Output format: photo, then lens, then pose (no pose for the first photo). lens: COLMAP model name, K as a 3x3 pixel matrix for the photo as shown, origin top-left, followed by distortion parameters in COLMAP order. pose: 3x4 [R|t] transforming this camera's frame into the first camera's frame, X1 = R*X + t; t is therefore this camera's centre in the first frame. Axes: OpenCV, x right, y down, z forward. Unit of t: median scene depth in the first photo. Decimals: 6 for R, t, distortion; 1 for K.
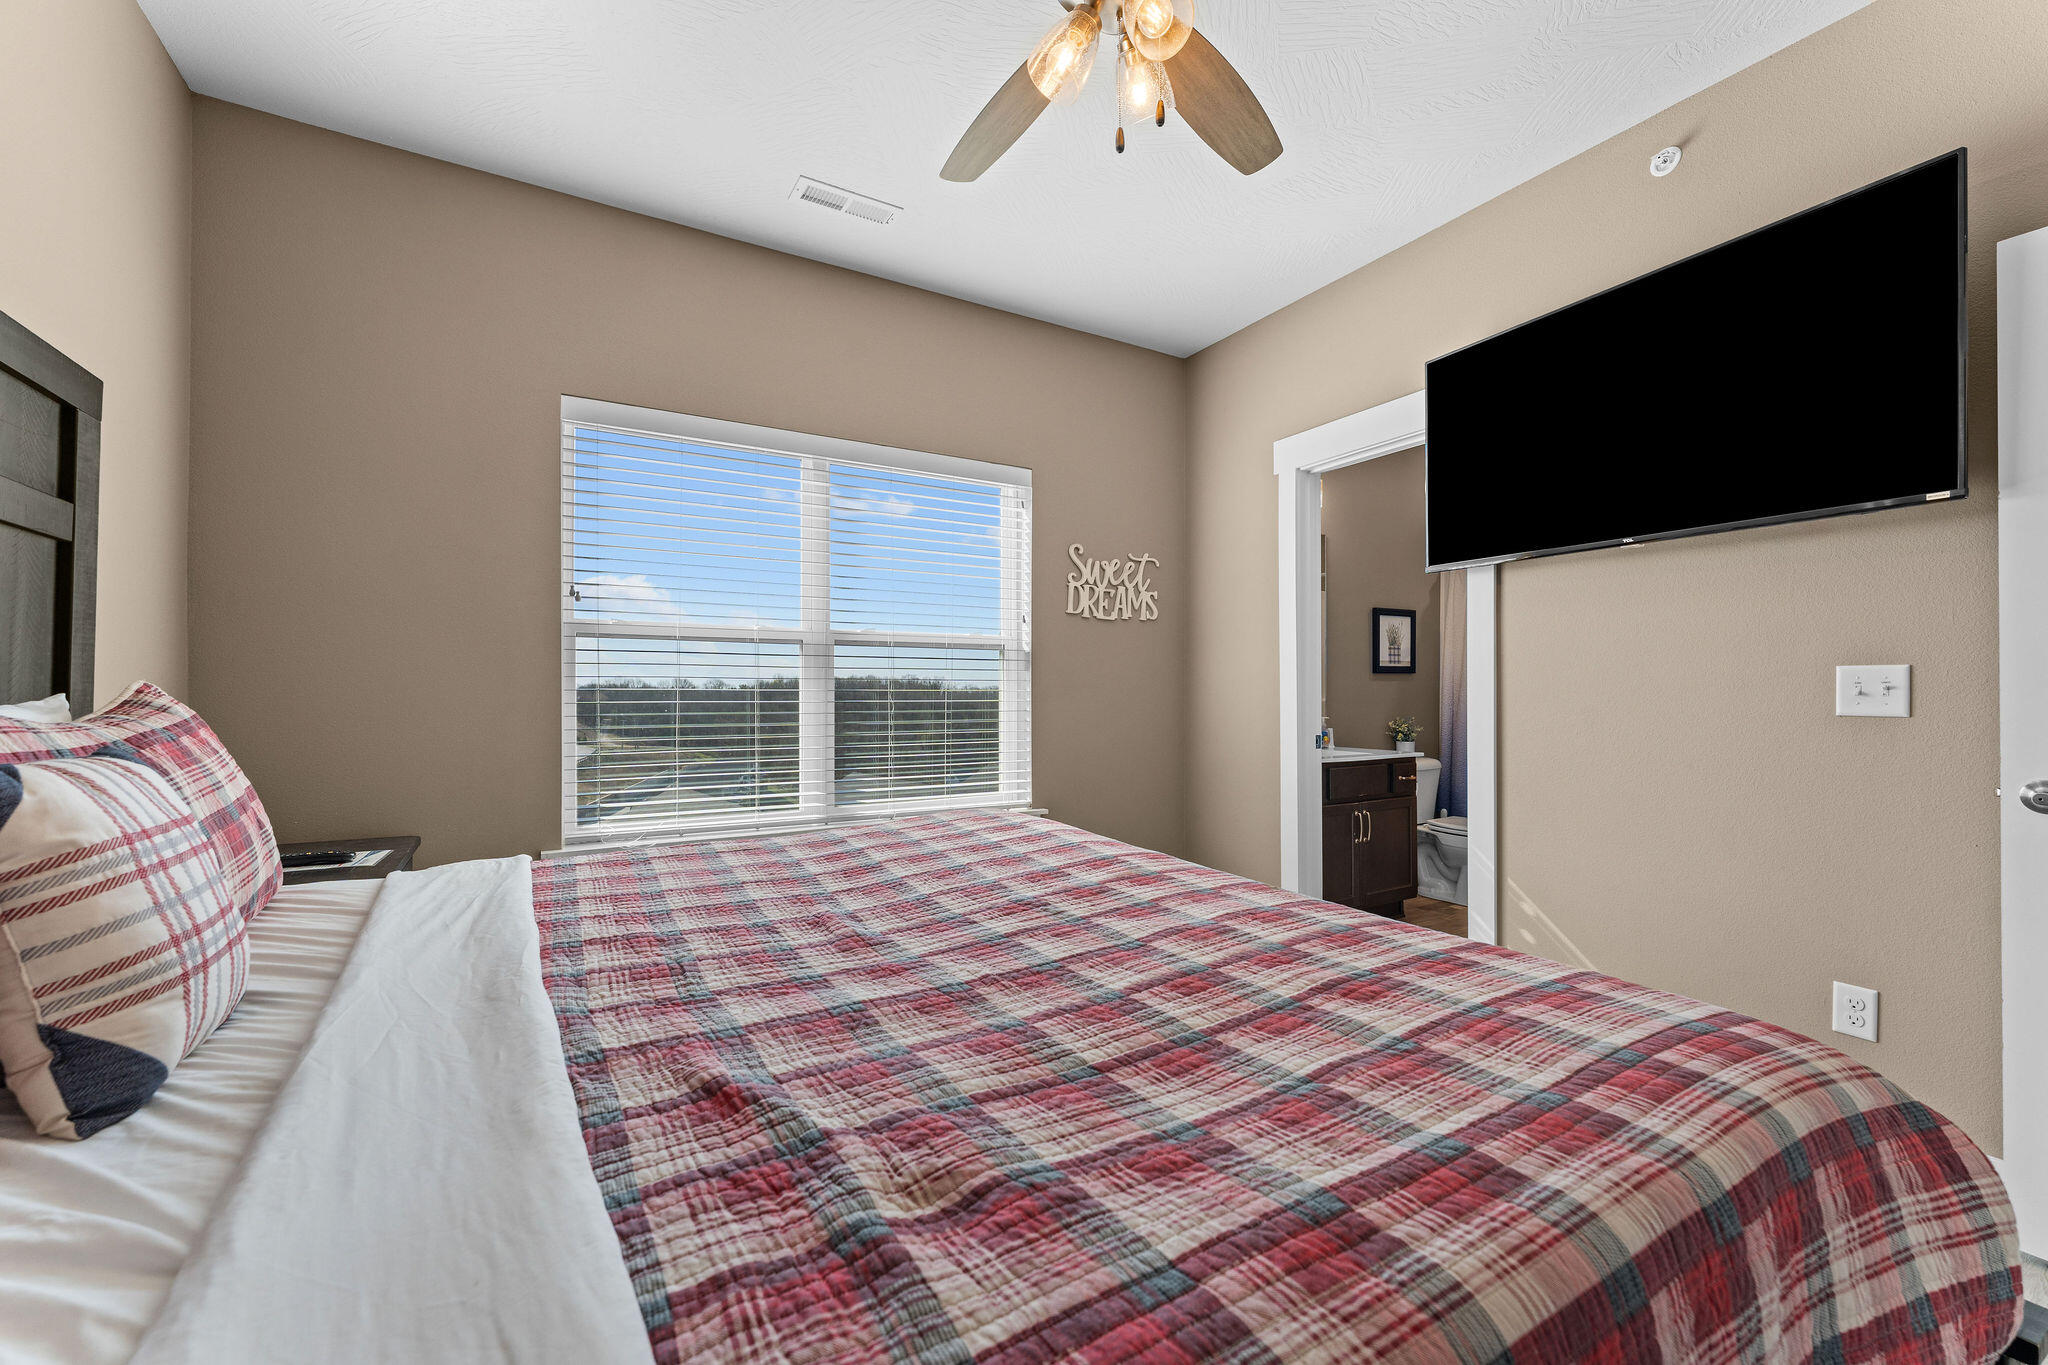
lens RADIAL K [[802.6, 0, 1024.0], [0, 802.6, 682.5], [0, 0, 1]] dist [-0.000606, -0.000345]
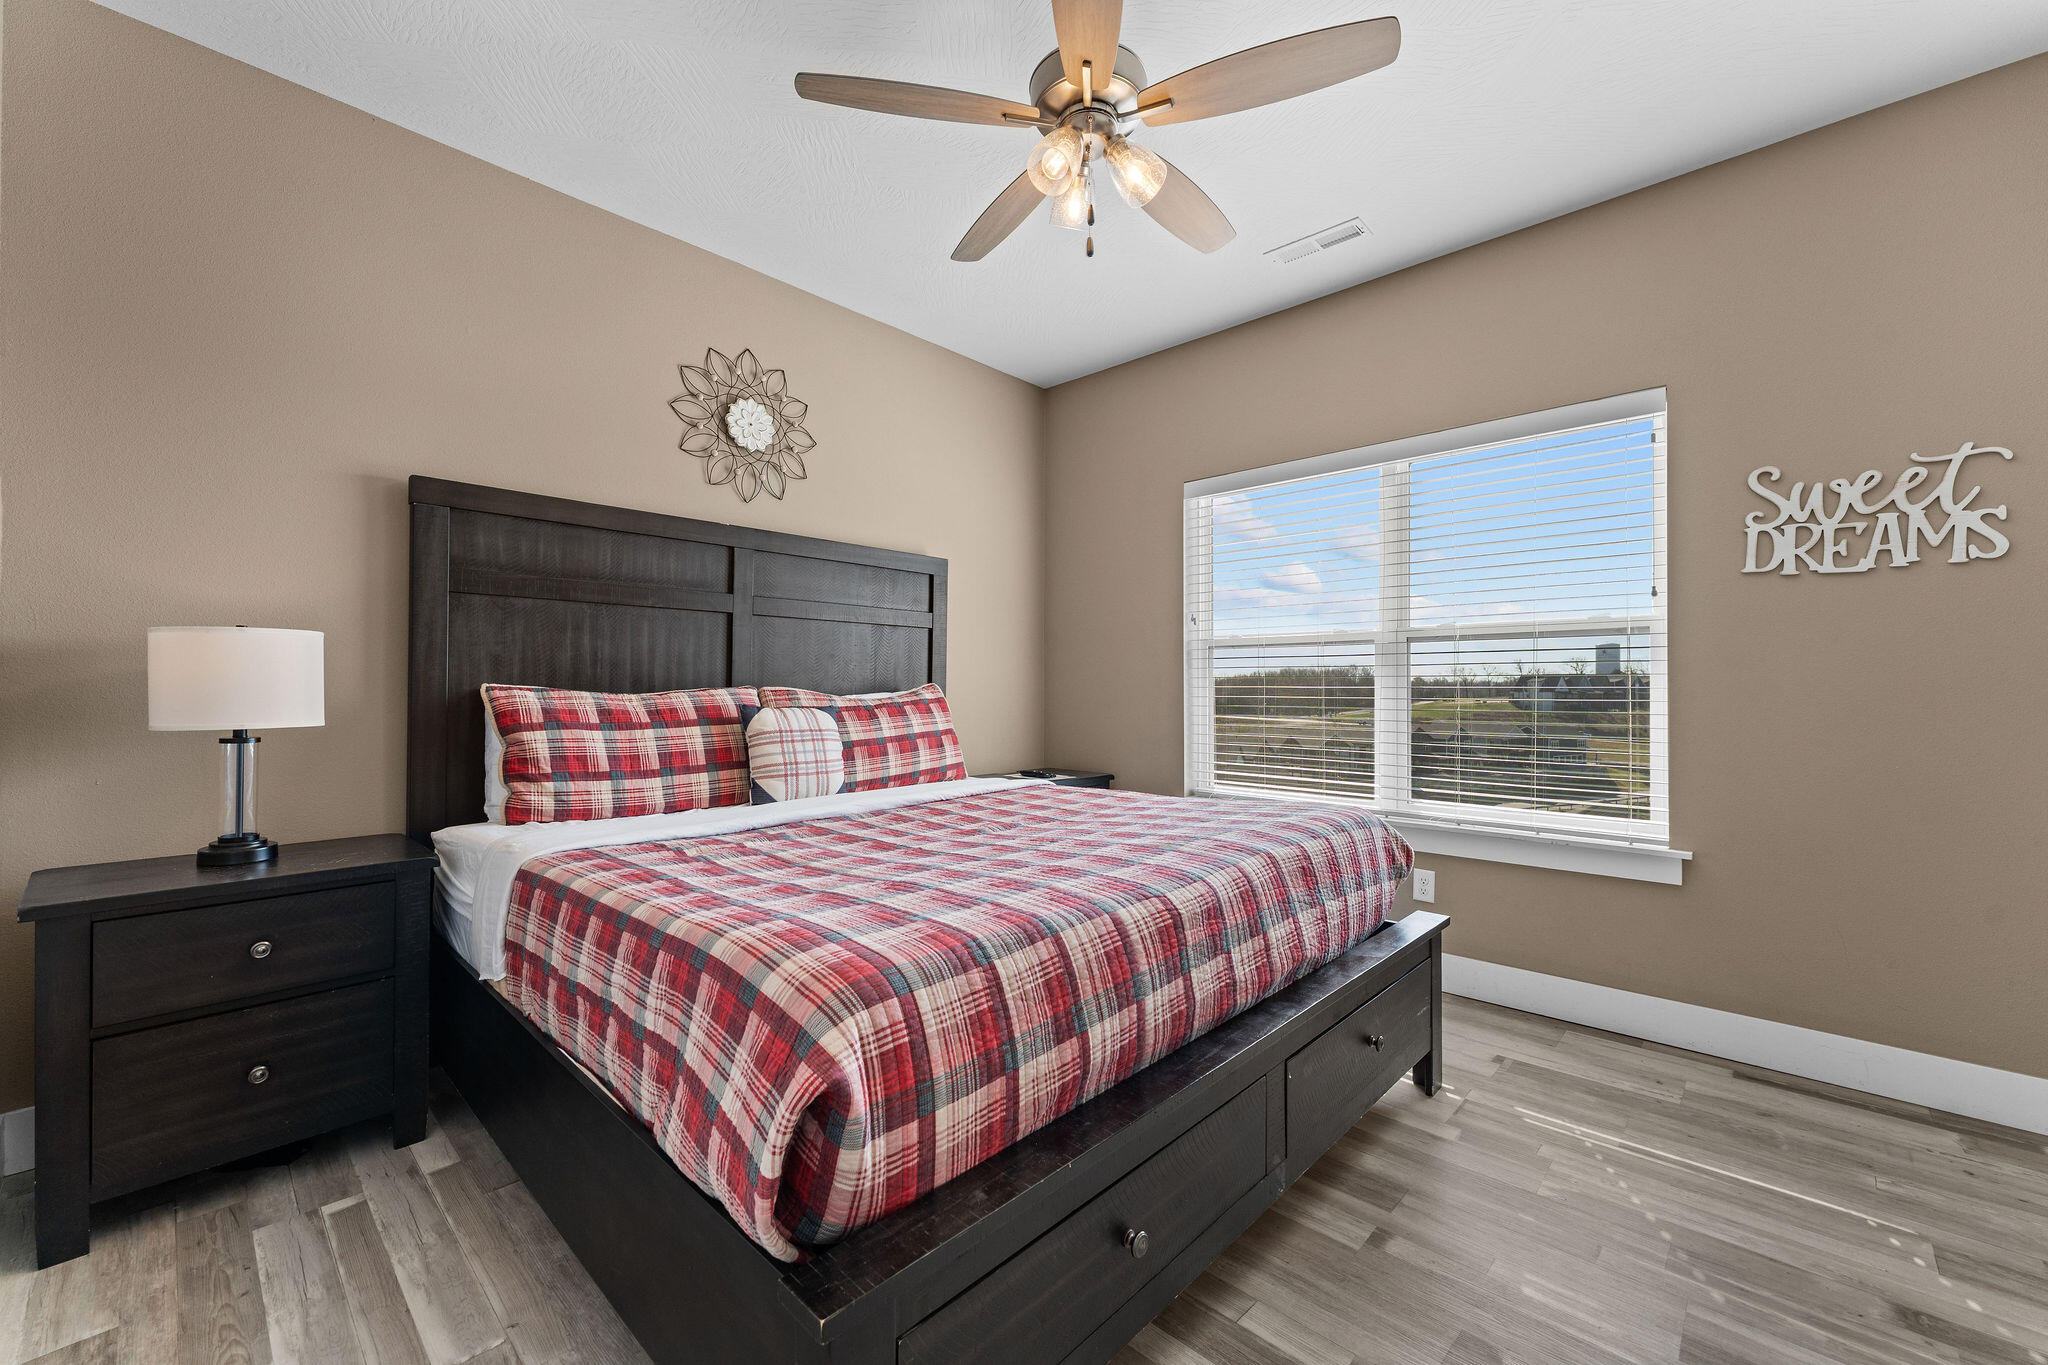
lens RADIAL K [[802.6, 0, 1024.0], [0, 802.6, 682.5], [0, 0, 1]] dist [-0.000606, -0.000345]
pose [[0.291343, -0.008844, -0.956578, 0.522399], [0.009540, 0.999934, -0.006339, 0.004636], [0.956571, -0.007278, 0.291408, 0.216546]]
